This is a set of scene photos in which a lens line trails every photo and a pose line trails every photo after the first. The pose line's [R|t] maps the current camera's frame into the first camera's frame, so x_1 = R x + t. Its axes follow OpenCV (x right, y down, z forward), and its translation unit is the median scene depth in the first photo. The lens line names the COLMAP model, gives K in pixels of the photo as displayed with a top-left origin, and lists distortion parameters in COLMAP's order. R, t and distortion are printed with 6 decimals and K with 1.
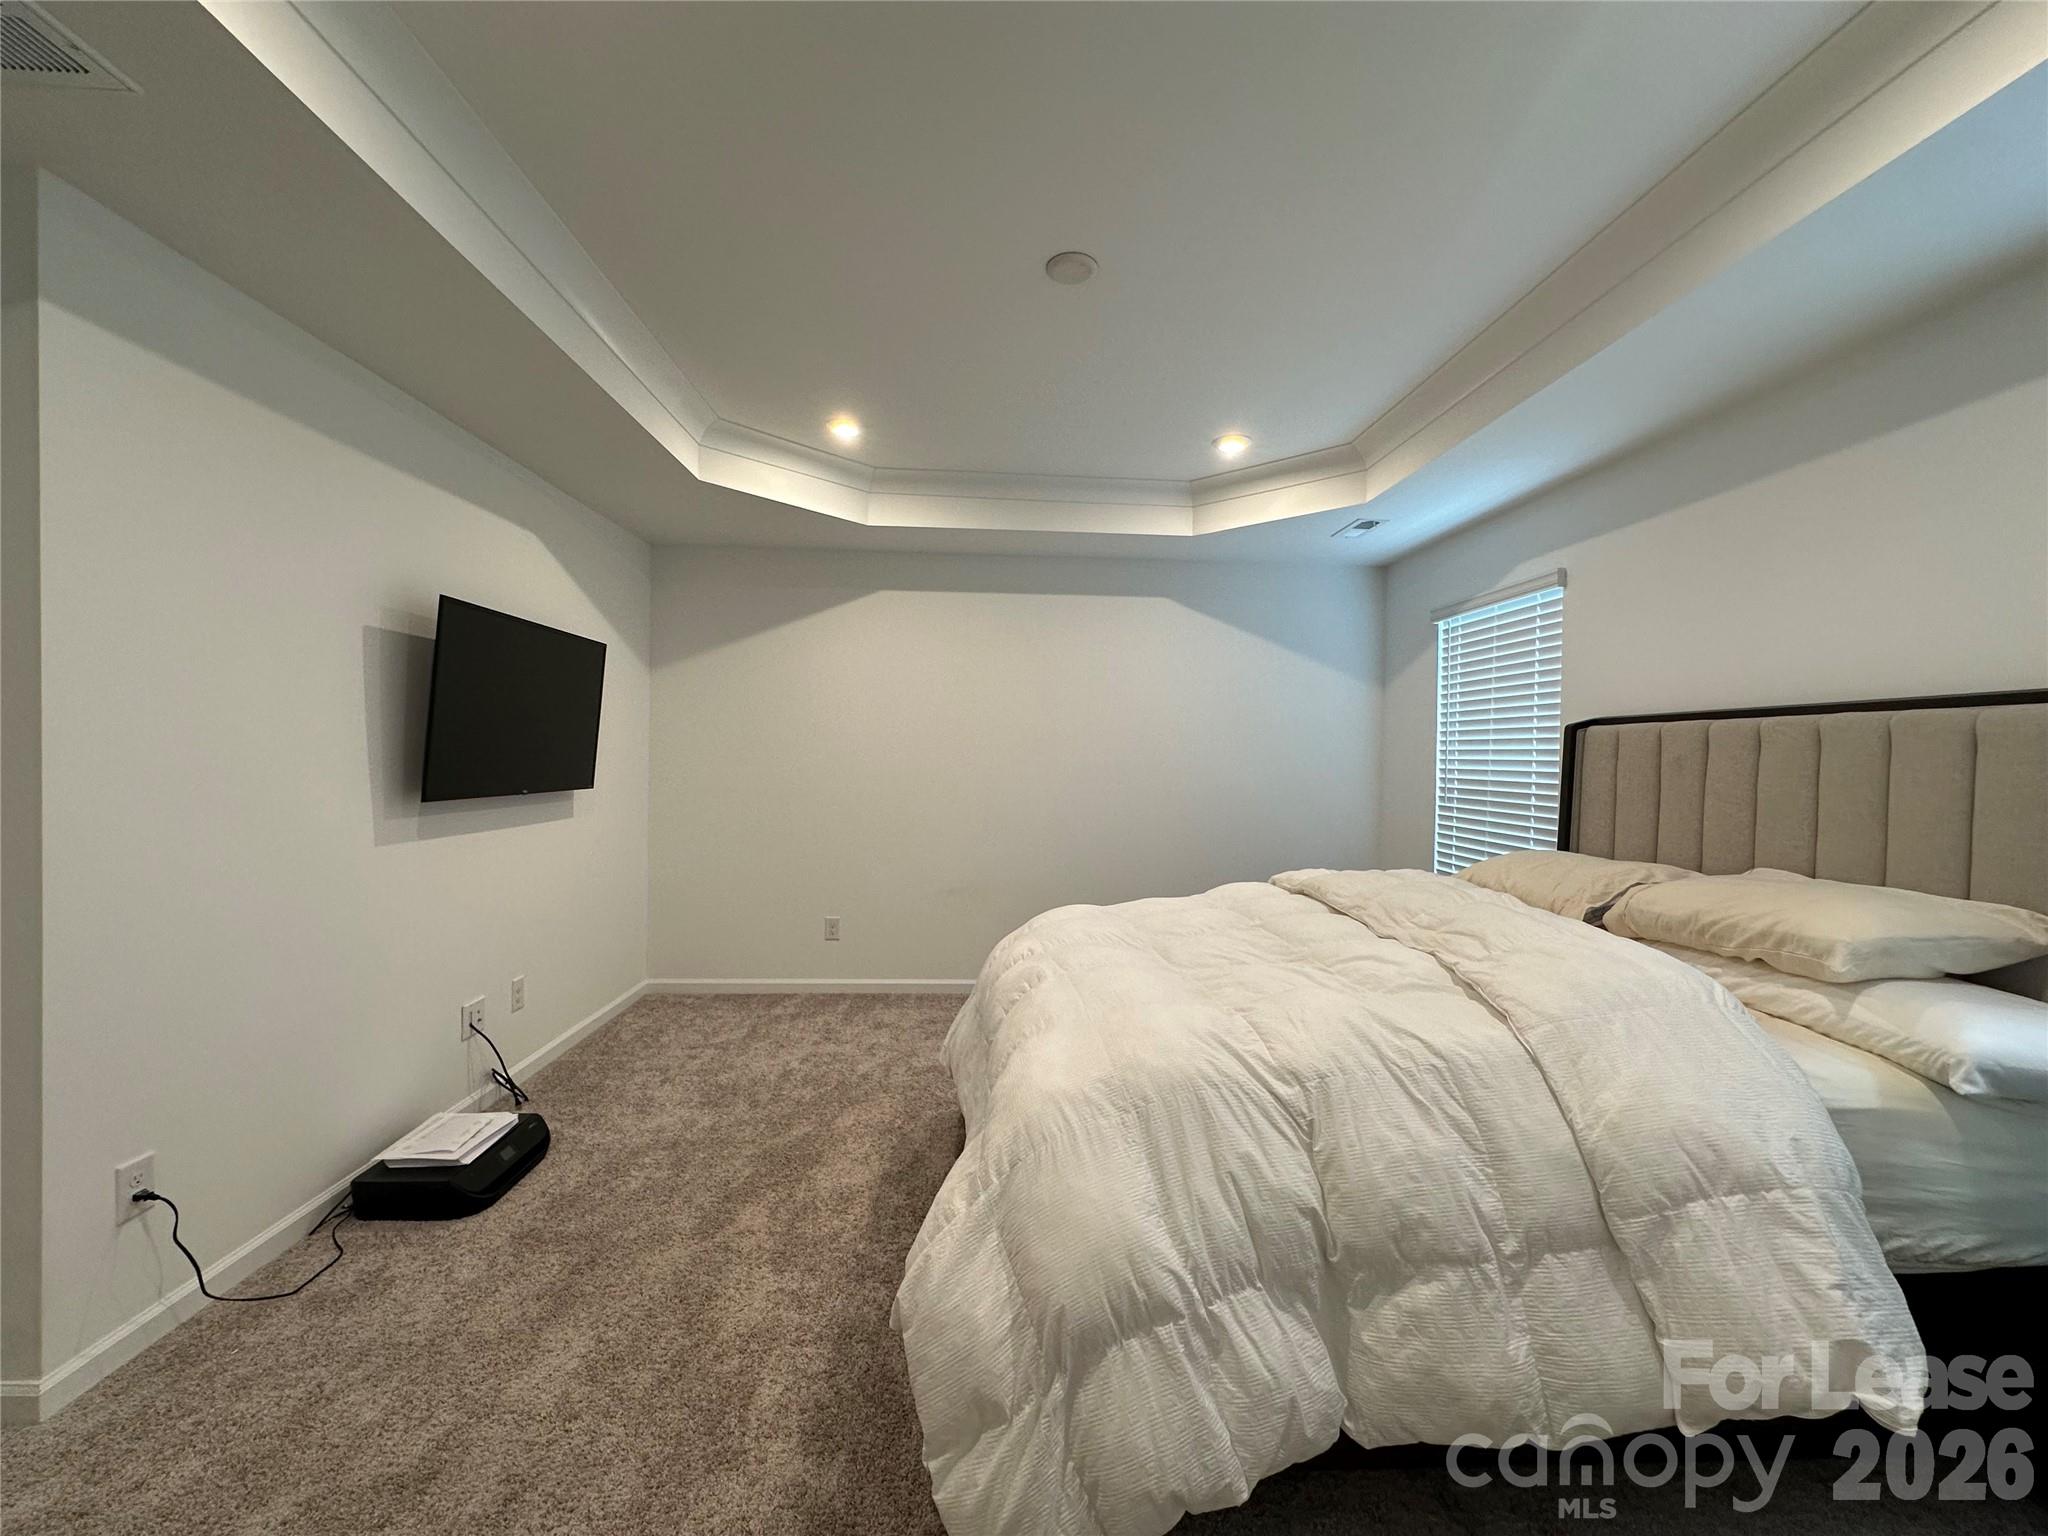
lens RADIAL K [[820.8, 0, 1024.0], [0, 820.8, 768.0], [0, 0, 1]] dist [-0.001775, -0.000156]
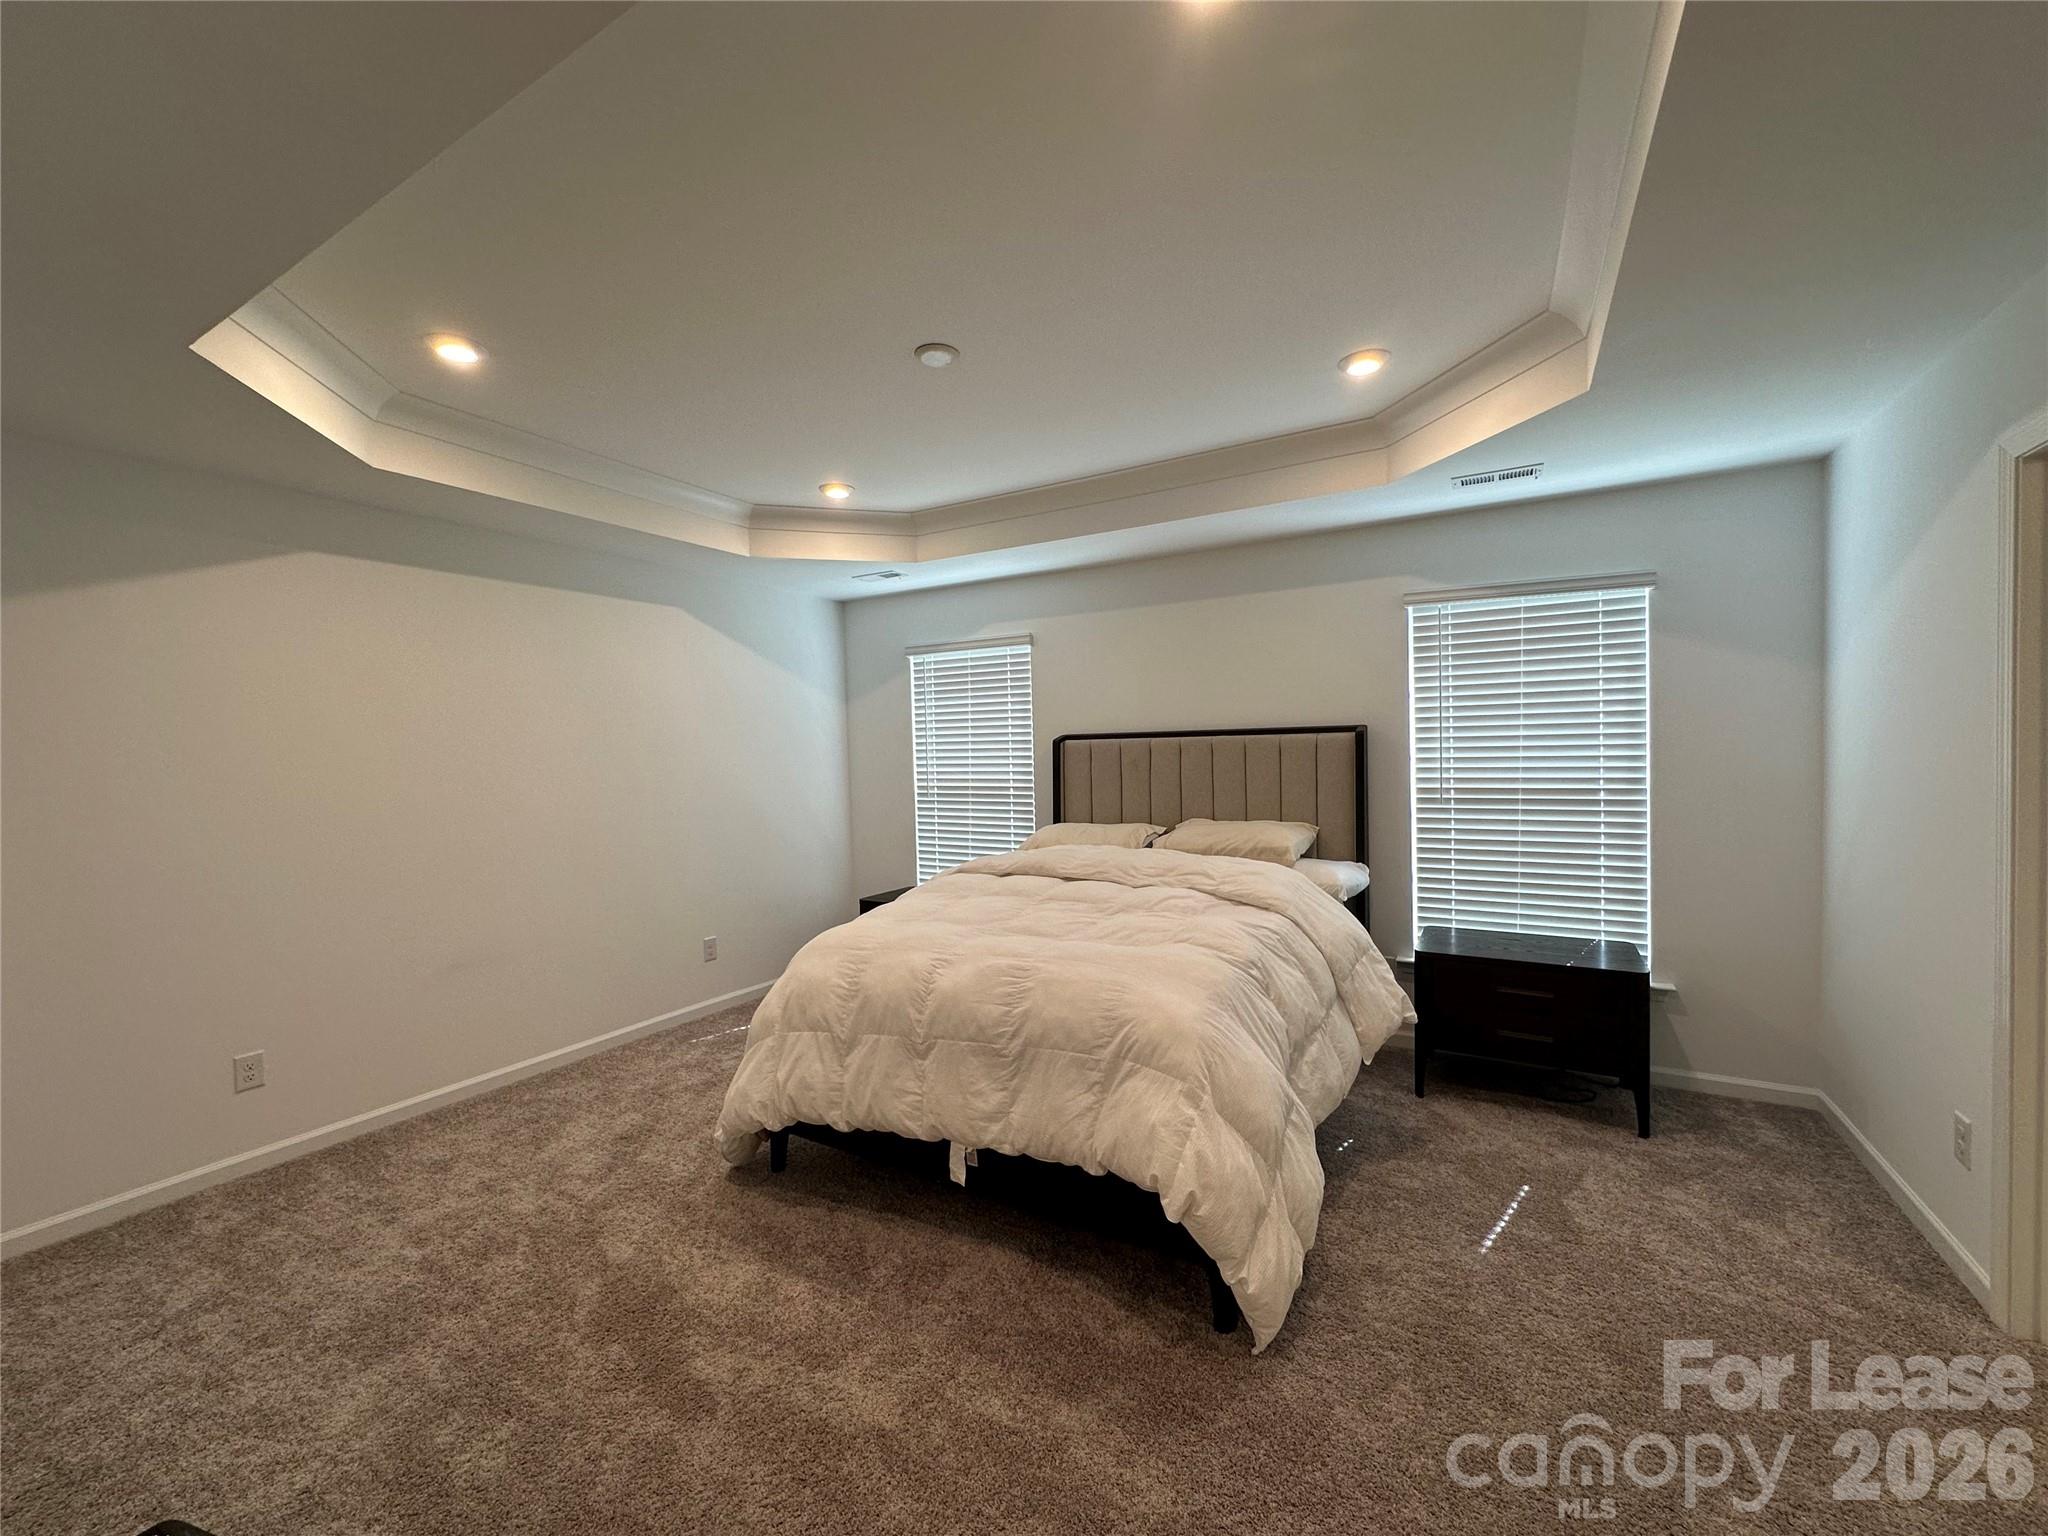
lens RADIAL K [[820.8, 0, 1024.0], [0, 820.8, 768.0], [0, 0, 1]] dist [-0.001775, -0.000156]
pose [[0.546624, -0.051456, 0.835795, -0.600885], [0.044453, 0.998486, 0.032399, -0.048725], [-0.836197, 0.019444, 0.548084, 0.201410]]
